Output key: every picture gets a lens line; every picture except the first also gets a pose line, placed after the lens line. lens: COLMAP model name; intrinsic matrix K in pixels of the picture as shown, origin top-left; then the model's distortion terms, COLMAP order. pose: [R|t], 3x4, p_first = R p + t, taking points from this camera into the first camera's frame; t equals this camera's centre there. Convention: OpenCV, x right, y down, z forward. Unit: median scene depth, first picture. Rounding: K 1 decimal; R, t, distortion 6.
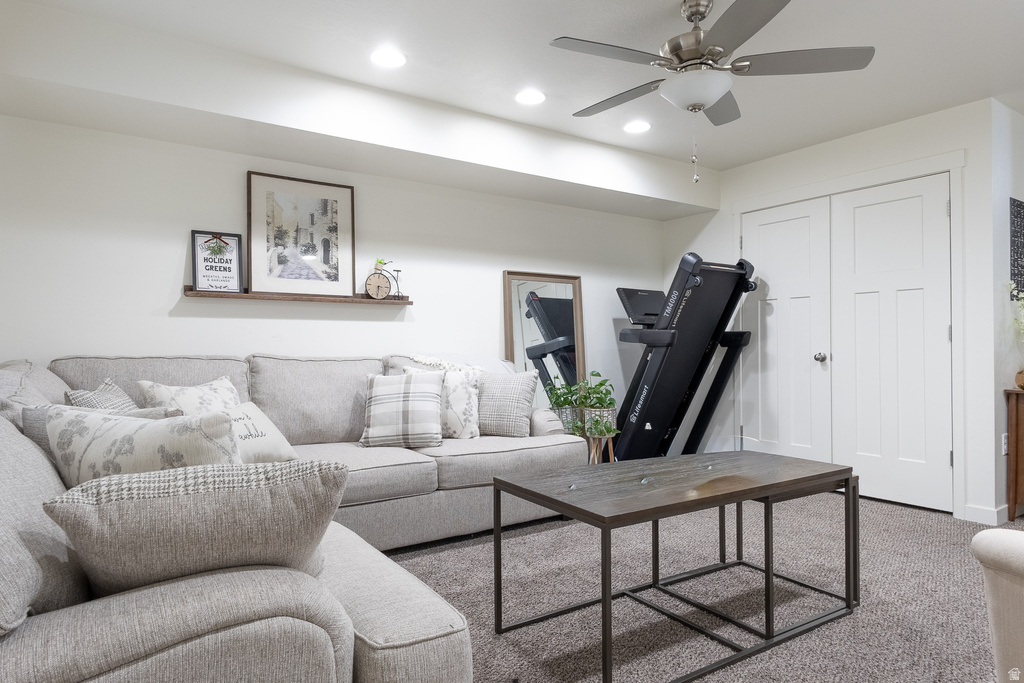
lens RADIAL K [[627.5, 0, 513.4], [0, 627.5, 343.1], [0, 0, 1]] dist [0.018285, -0.007439]
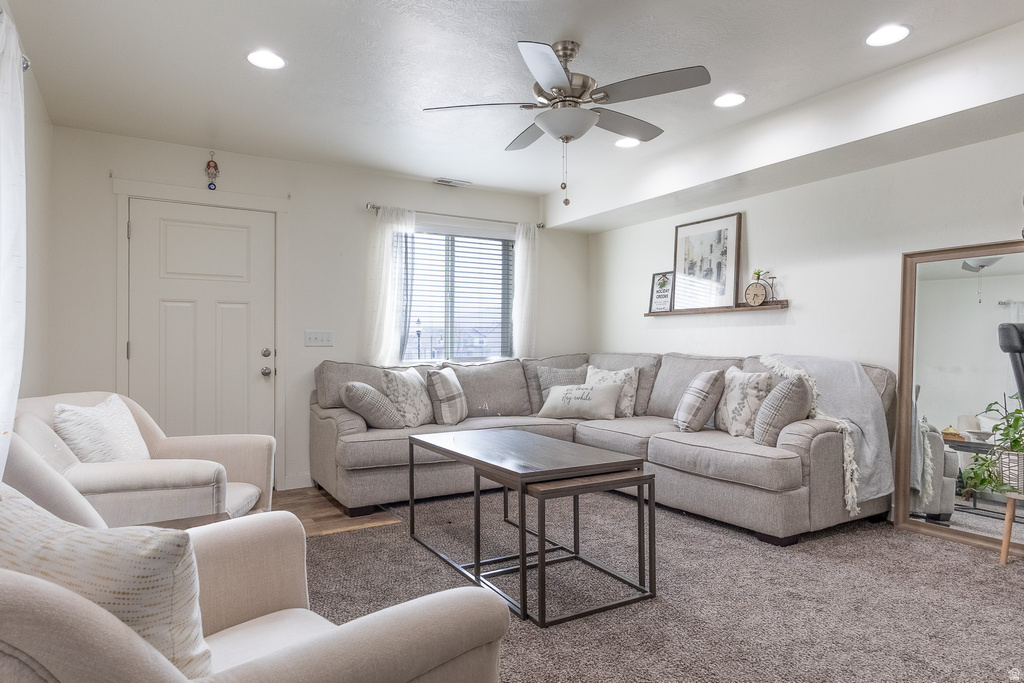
lens RADIAL K [[627.5, 0, 512.9], [0, 627.5, 352.1], [0, 0, 1]] dist [0.018285, -0.007439]
pose [[-0.075017, 0.010070, -0.997131, 1.004433], [-0.006218, 0.999925, 0.010566, 0.002184], [0.997163, 0.006993, -0.074949, 0.705359]]
